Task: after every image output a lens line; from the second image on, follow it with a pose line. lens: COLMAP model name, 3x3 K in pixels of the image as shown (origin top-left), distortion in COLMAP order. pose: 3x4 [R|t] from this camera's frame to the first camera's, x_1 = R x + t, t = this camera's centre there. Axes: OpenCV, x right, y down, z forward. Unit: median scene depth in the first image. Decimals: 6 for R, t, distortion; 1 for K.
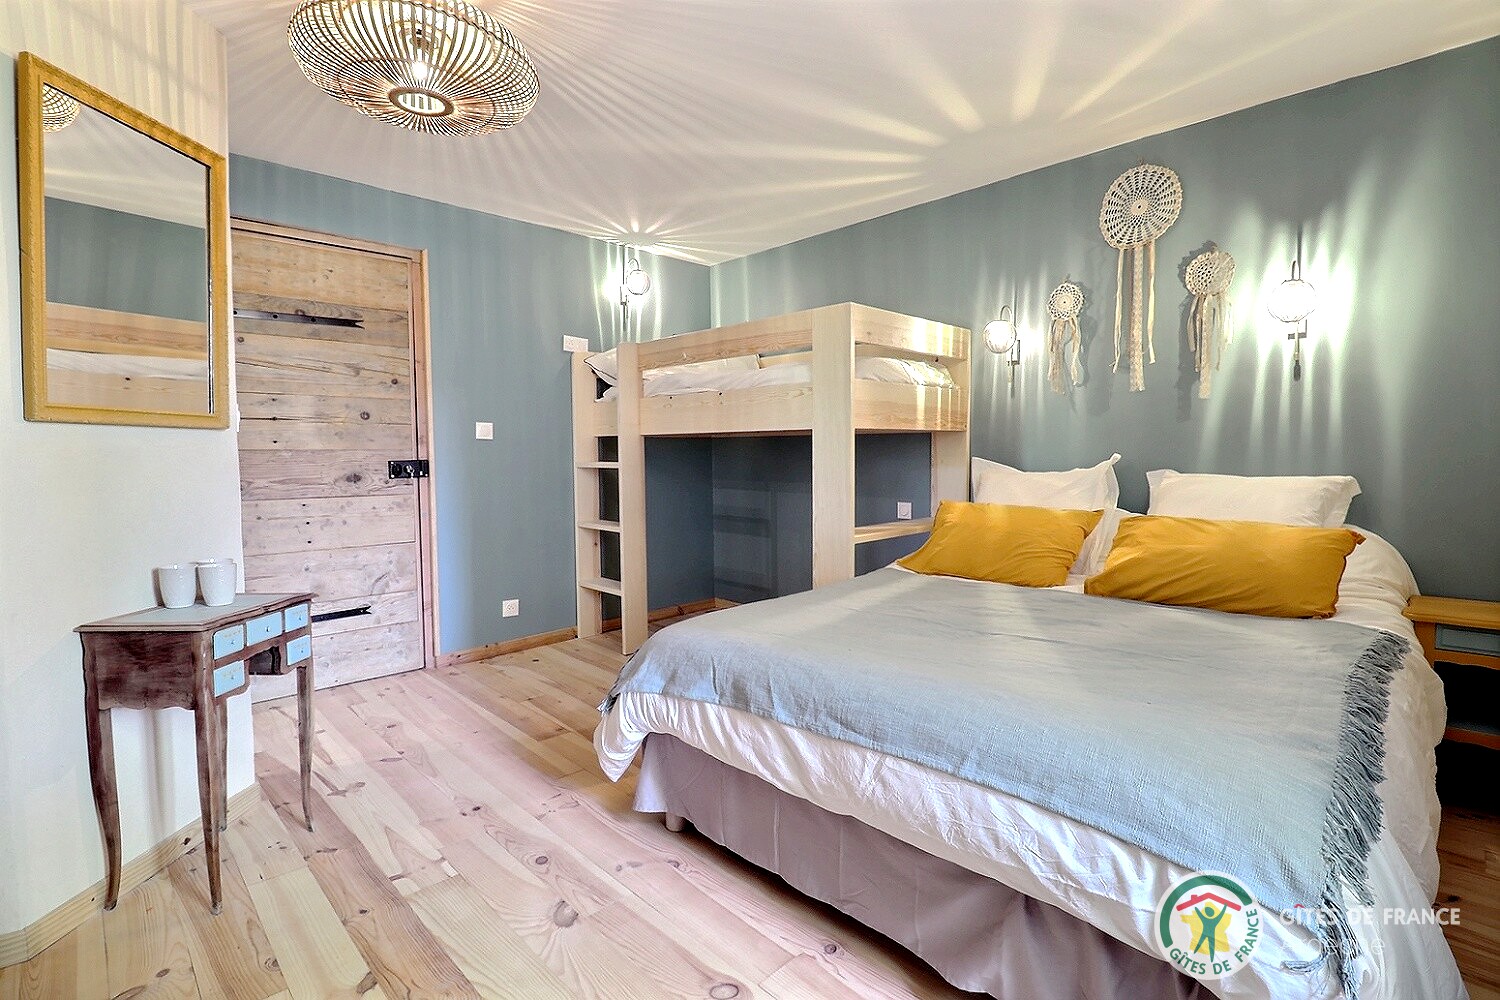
lens RADIAL K [[702.7, 0, 765.1], [0, 702.7, 488.5], [0, 0, 1]] dist [-0.002553, -0.012354]
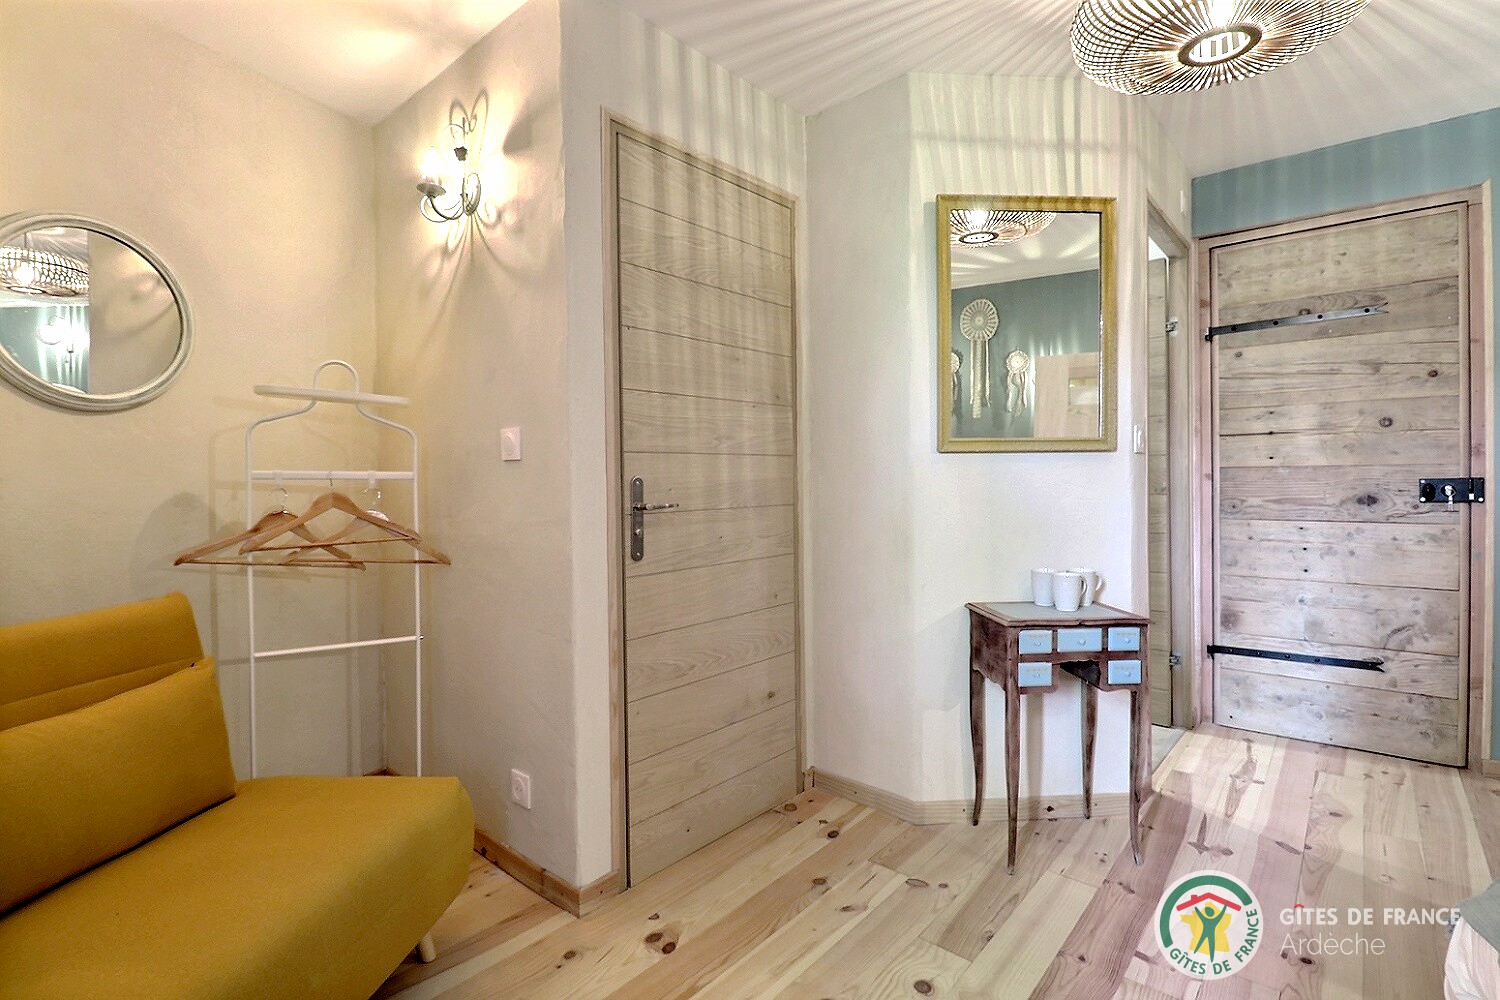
lens RADIAL K [[702.7, 0, 765.1], [0, 702.7, 488.5], [0, 0, 1]] dist [-0.002553, -0.012354]
pose [[0.078559, 0.020842, -0.996692, 0.168298], [-0.037712, 0.999128, 0.017920, -0.016721], [0.996196, 0.036180, 0.079277, 0.247790]]
